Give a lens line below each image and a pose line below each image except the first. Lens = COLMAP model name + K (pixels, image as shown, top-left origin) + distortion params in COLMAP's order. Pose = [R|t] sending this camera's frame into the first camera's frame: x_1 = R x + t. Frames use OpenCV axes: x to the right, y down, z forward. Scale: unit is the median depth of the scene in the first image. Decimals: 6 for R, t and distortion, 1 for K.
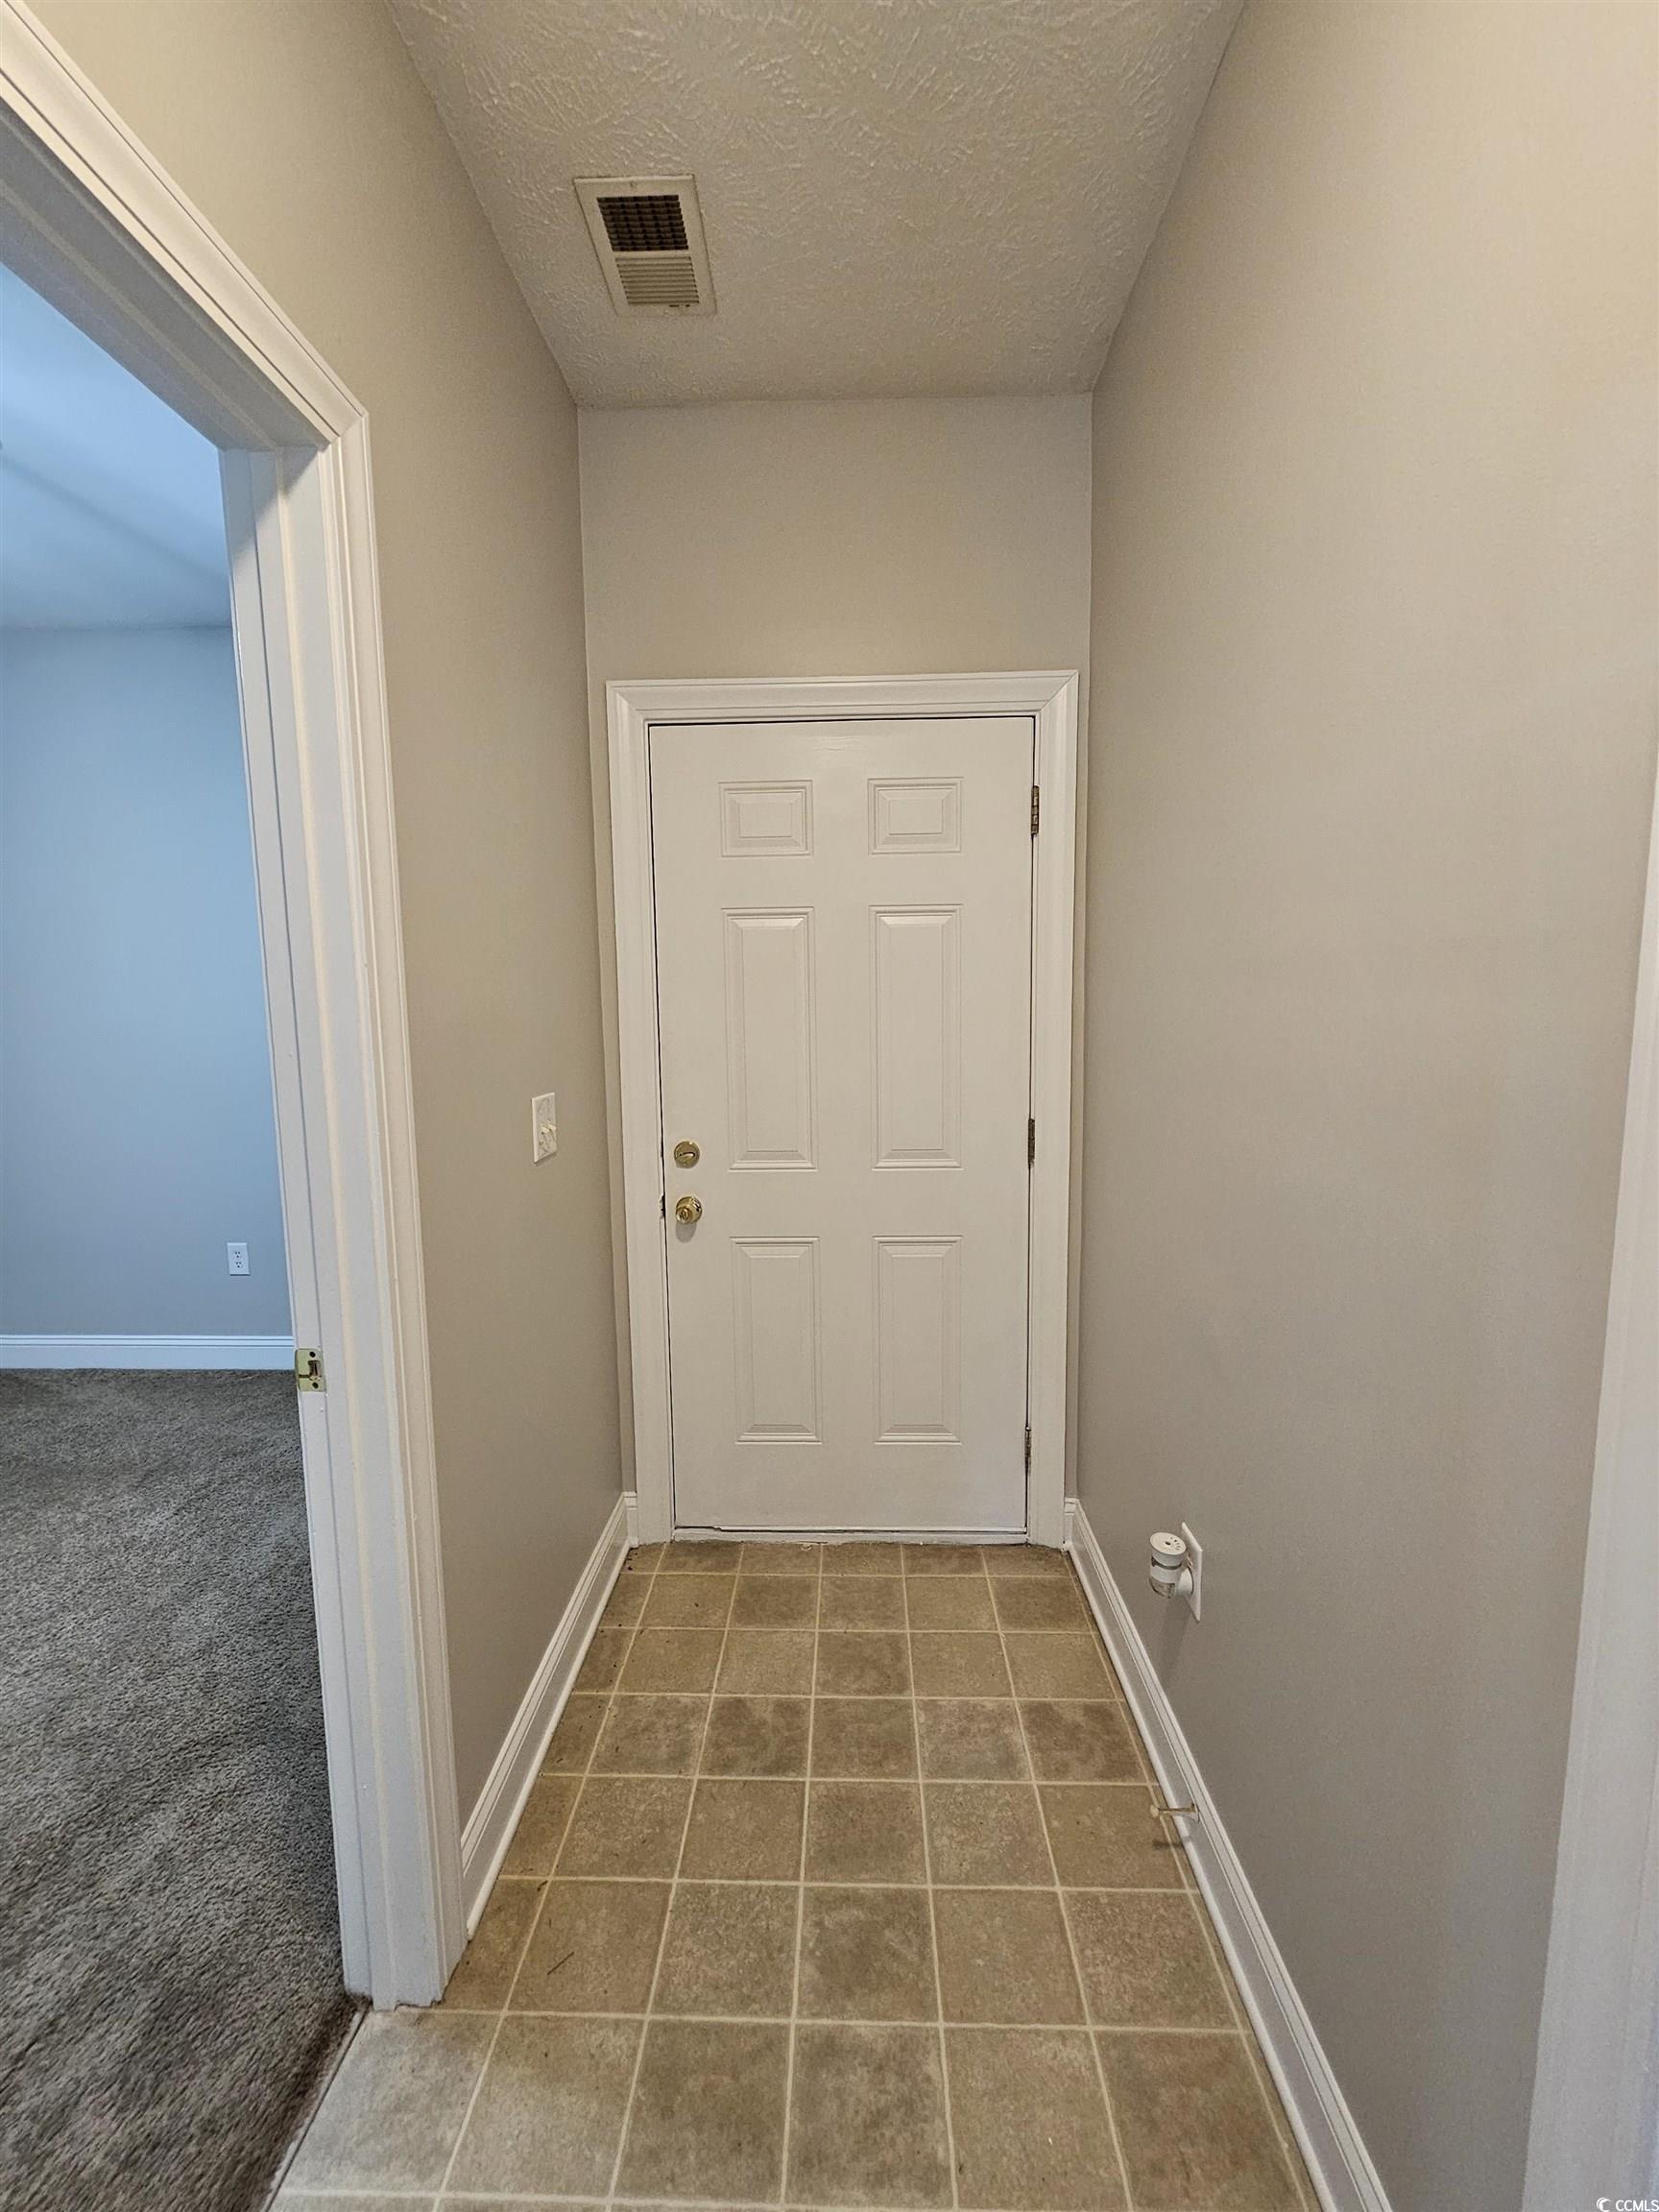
lens RADIAL K [[904.8, 0, 820.7], [0, 904.8, 1108.0], [0, 0, 1]] dist [0.000391, 0.000384]
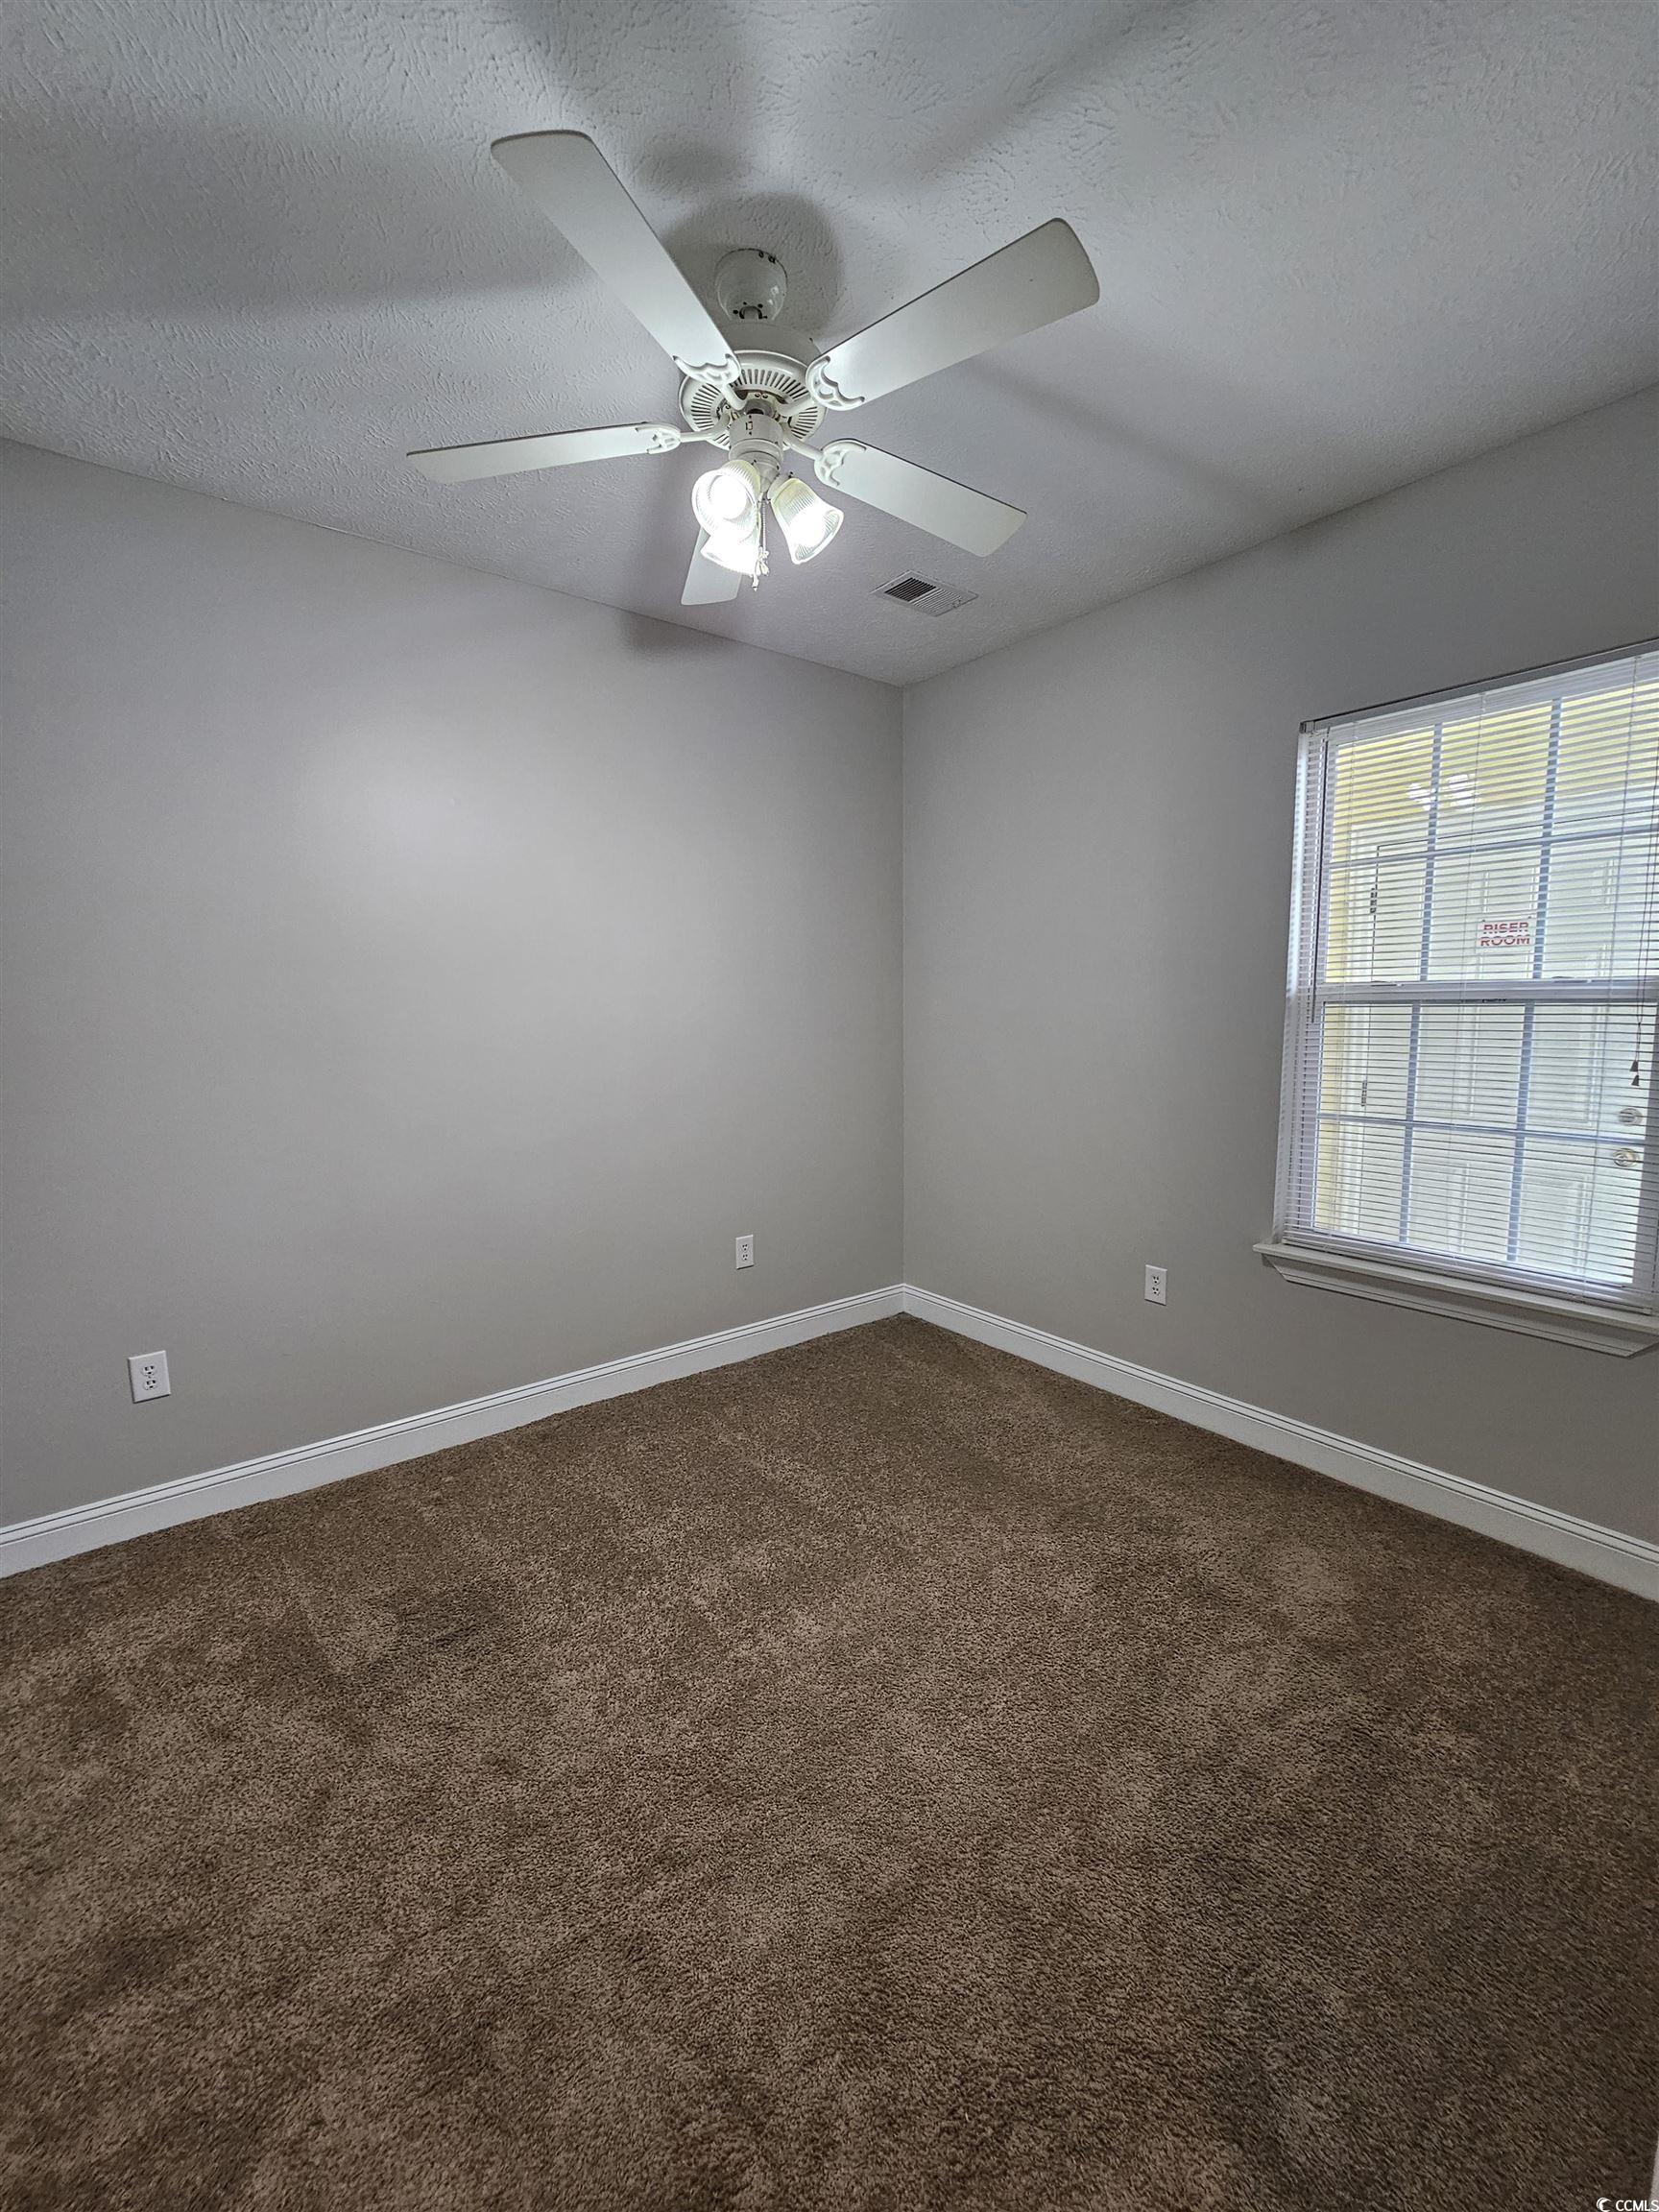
lens RADIAL K [[904.8, 0, 820.7], [0, 904.8, 1108.0], [0, 0, 1]] dist [0.000391, 0.000384]
pose [[0.643610, 0.096080, -0.759299, -0.227329], [-0.088642, 0.994770, 0.050741, -0.026501], [0.760203, 0.034648, 0.648761, 0.189353]]
